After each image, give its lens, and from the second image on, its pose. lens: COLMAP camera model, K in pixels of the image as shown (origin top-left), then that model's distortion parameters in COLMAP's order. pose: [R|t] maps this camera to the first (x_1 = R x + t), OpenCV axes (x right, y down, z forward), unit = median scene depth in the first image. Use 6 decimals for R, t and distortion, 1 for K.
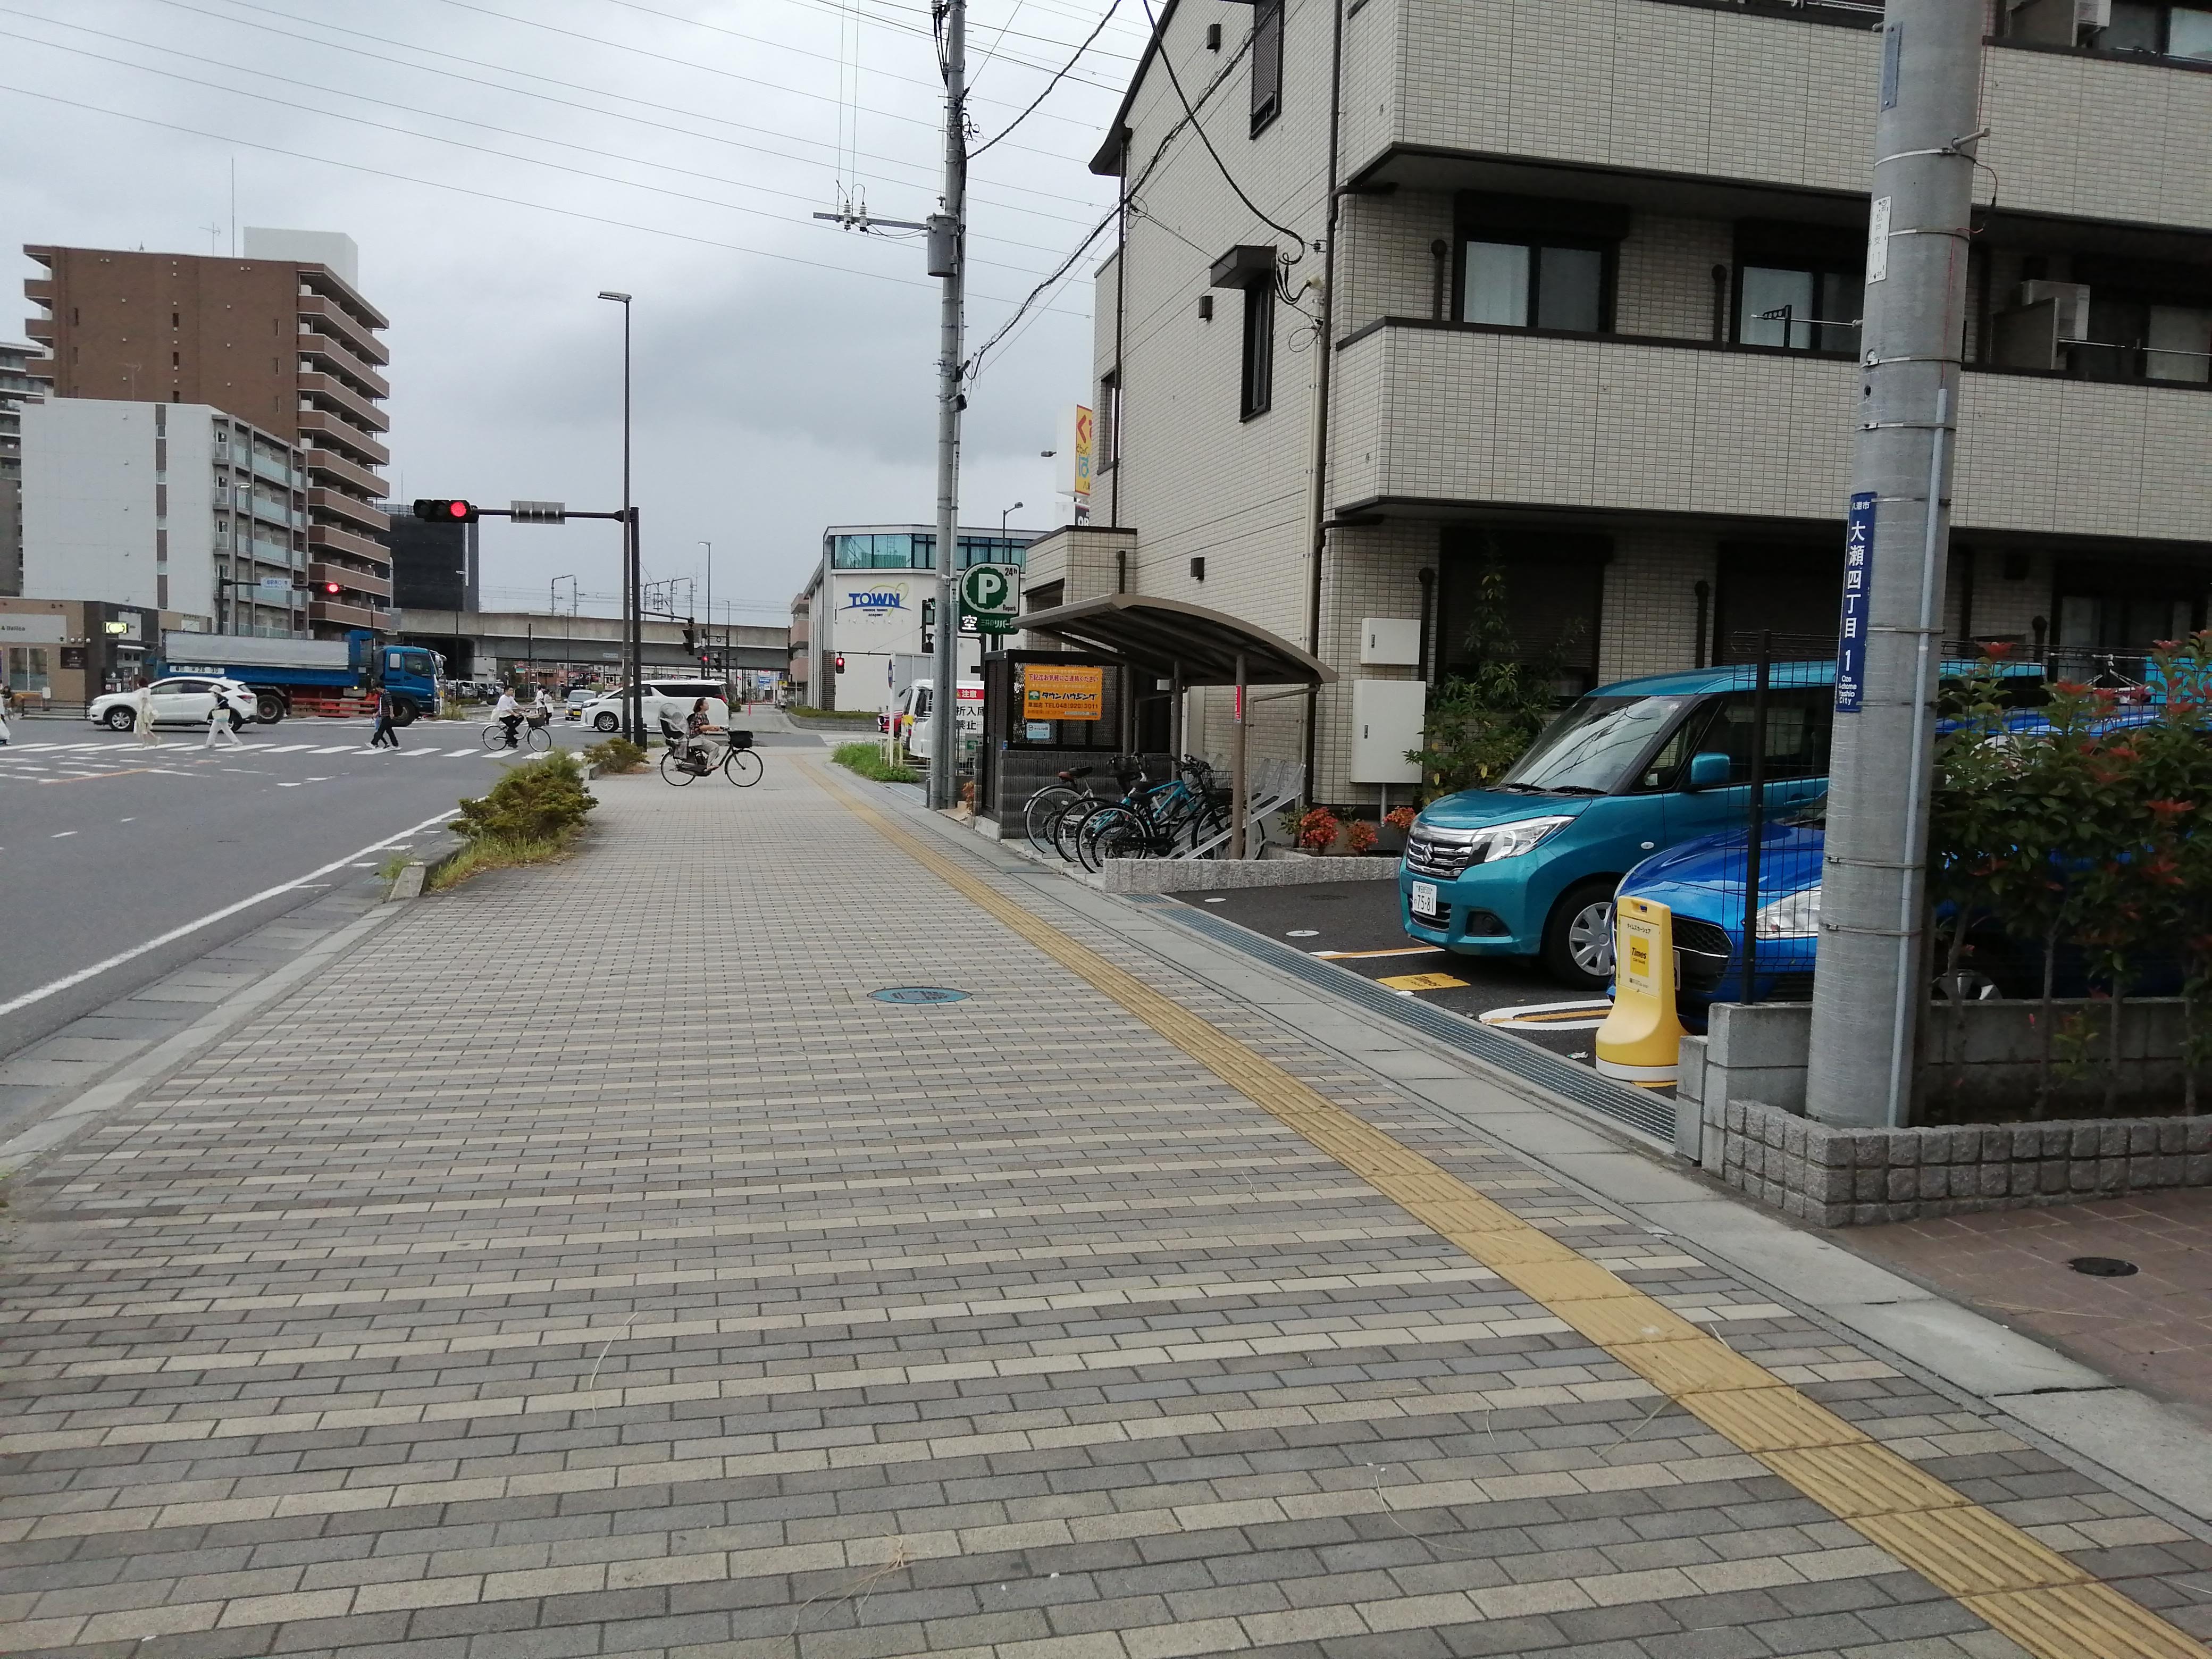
lens RADIAL K [[1798.9, 0, 1106.4], [0, 1798.9, 835.5], [0, 0, 1]] dist [0.023632, -0.009681]
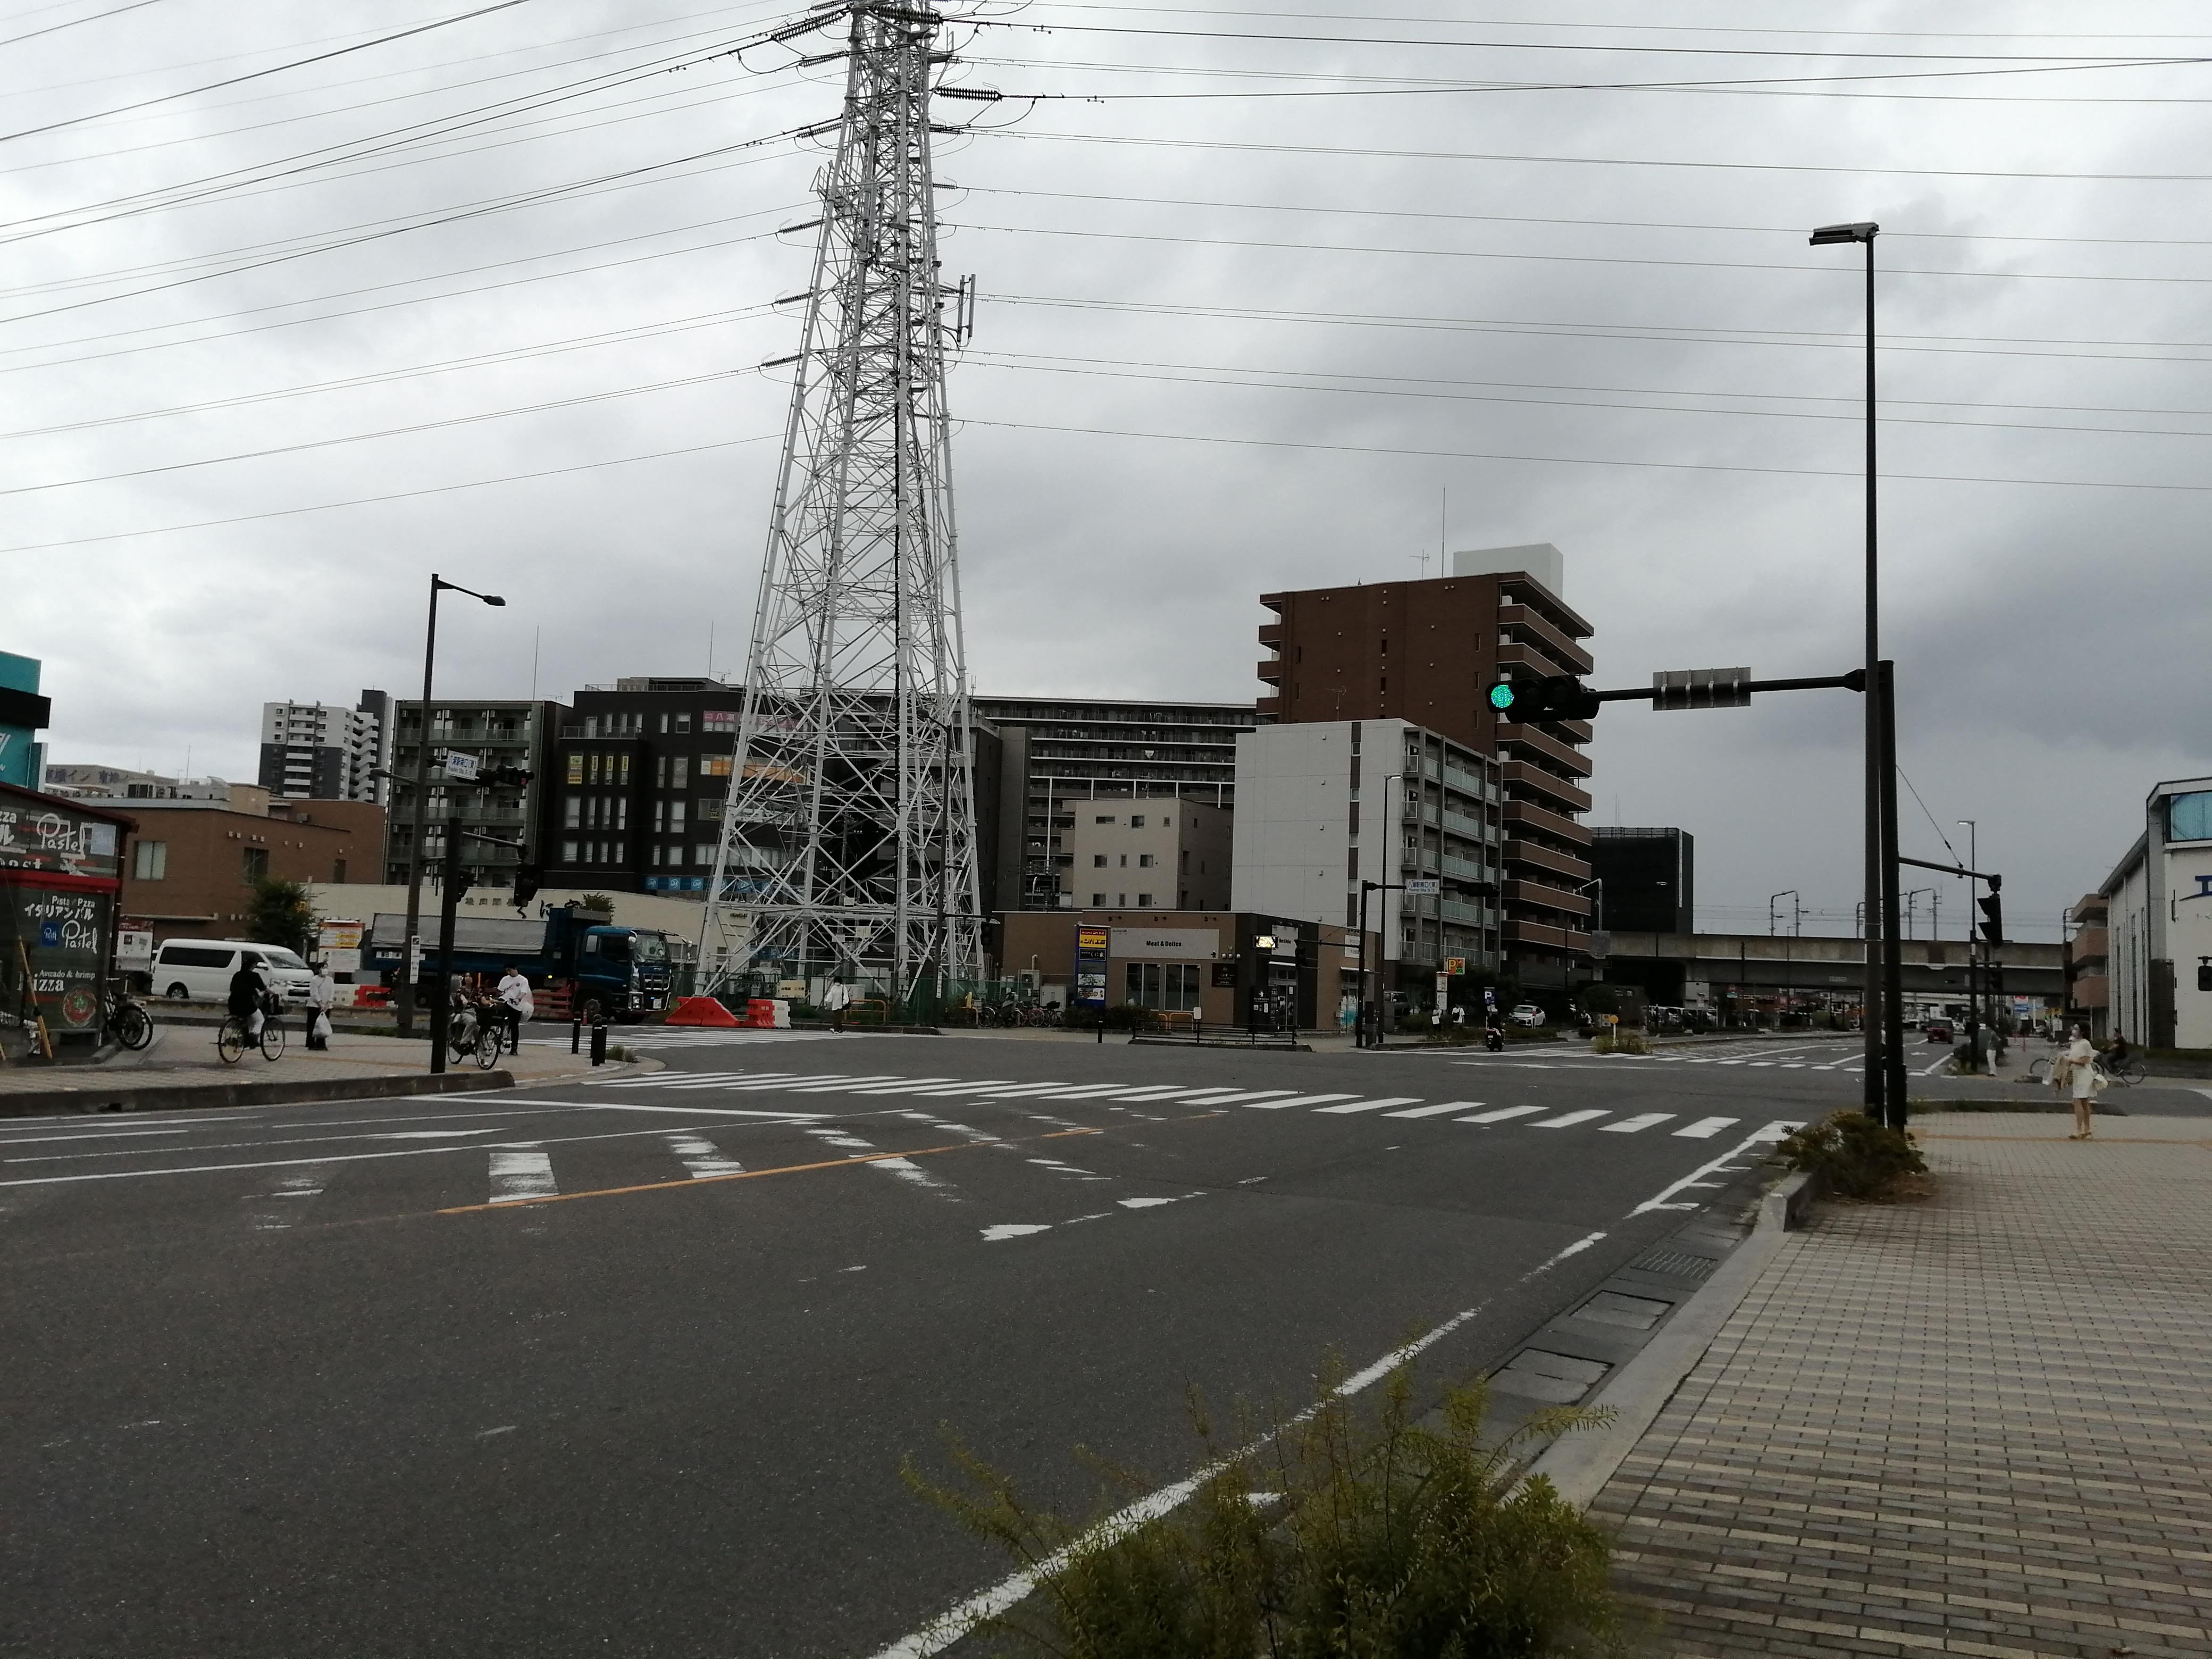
lens RADIAL K [[1798.9, 0, 1085.7], [0, 1798.9, 879.9], [0, 0, 1]] dist [0.023632, -0.009681]
pose [[0.789242, -0.042460, -0.612613, -0.039824], [-0.054202, 0.988896, -0.138369, -0.009637], [0.611686, 0.142411, 0.778177, 0.144512]]
